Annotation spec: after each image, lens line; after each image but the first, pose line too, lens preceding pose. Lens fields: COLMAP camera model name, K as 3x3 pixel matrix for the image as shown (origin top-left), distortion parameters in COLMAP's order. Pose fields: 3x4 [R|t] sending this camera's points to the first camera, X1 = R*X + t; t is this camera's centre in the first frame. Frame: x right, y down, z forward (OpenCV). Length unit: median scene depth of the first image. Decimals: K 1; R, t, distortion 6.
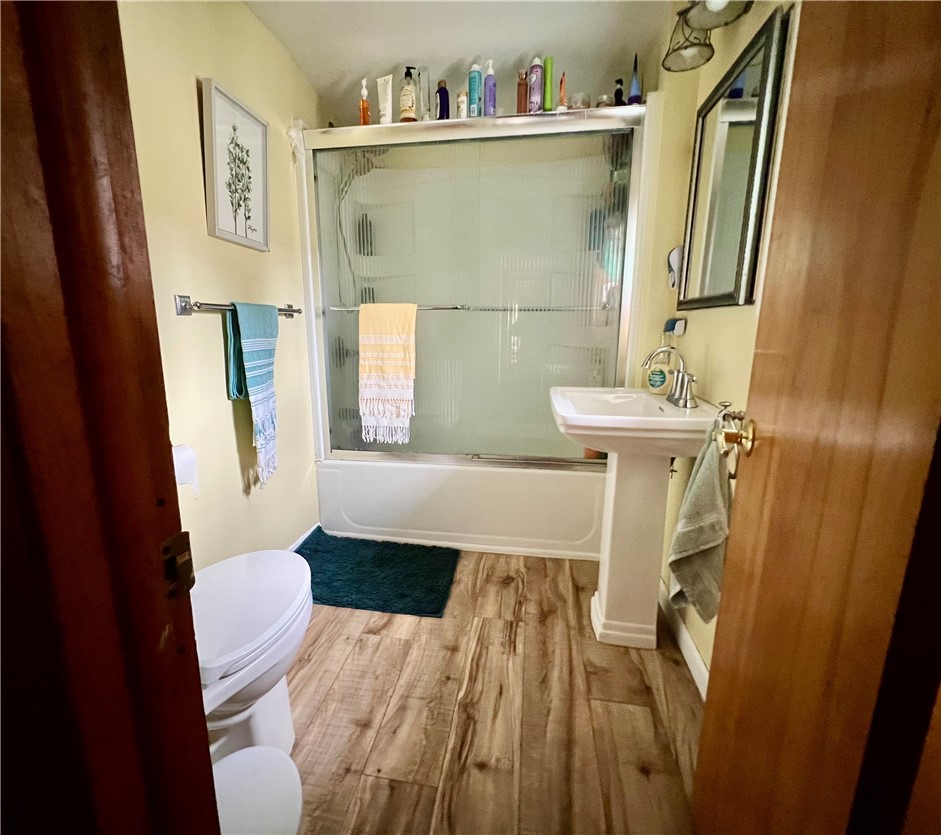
lens RADIAL K [[445.6, 0, 458.4], [0, 445.6, 424.7], [0, 0, 1]] dist [-0.002026, 0.000883]
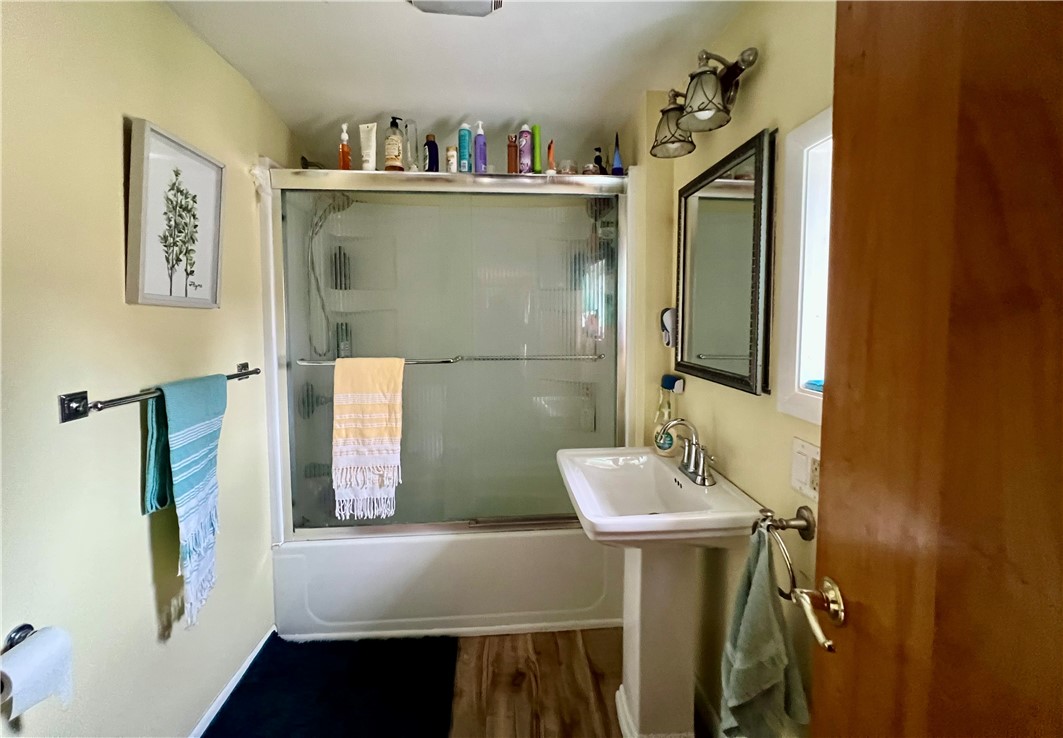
lens RADIAL K [[439.0, 0, 538.1], [0, 439.0, 360.6], [0, 0, 1]] dist [-0.000081, 0.000462]
pose [[0.972926, -0.015422, 0.230603, -0.038476], [0.049461, 0.988549, -0.142567, -0.139437], [-0.225764, 0.150113, 0.962547, 0.098569]]
